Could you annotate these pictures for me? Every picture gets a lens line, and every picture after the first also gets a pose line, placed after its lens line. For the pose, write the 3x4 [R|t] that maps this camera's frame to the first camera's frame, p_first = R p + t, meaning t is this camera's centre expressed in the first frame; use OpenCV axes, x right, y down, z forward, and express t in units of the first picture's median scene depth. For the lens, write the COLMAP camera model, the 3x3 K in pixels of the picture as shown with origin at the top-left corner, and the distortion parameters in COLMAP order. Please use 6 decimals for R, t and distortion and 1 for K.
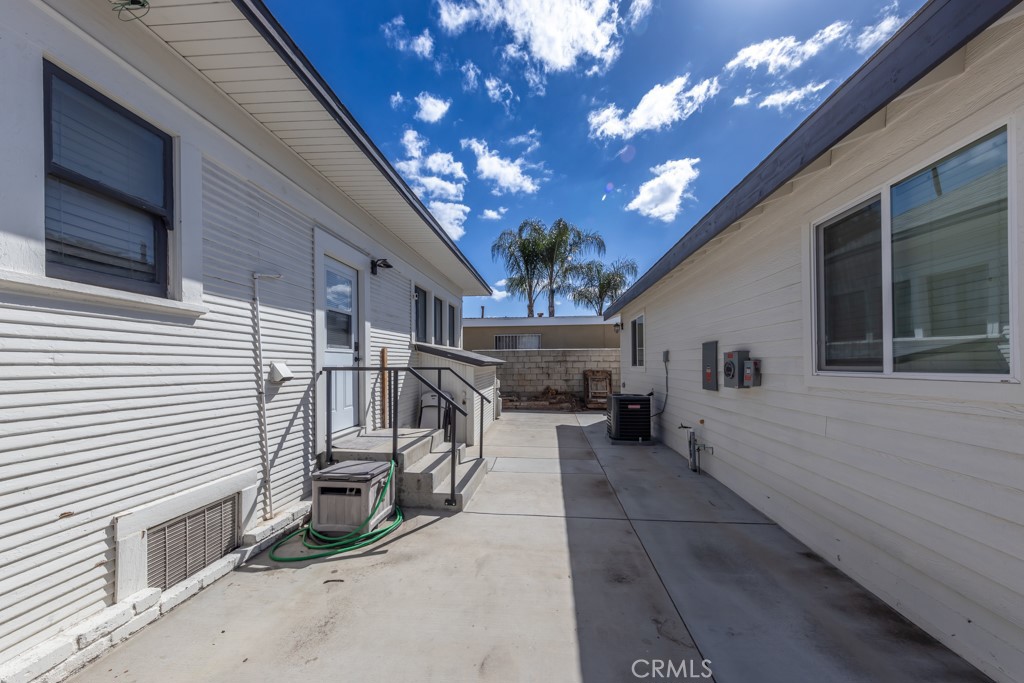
lens RADIAL K [[341.0, 0, 516.9], [0, 341.0, 362.7], [0, 0, 1]] dist [0.000136, -0.000005]
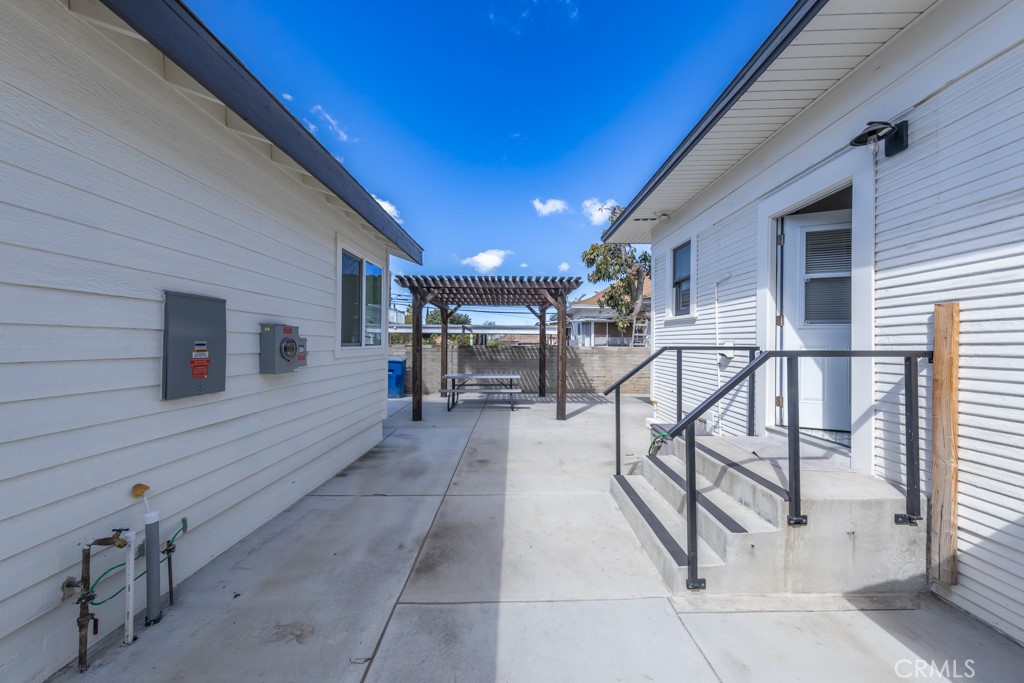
lens RADIAL K [[336.0, 0, 516.7], [0, 336.0, 344.8], [0, 0, 1]] dist [-0.000646, -0.000009]
pose [[-0.997281, -0.009497, -0.073075, 0.186596], [-0.009494, 0.999955, -0.000379, 0.014127], [0.073076, 0.000316, -0.997326, 1.901898]]
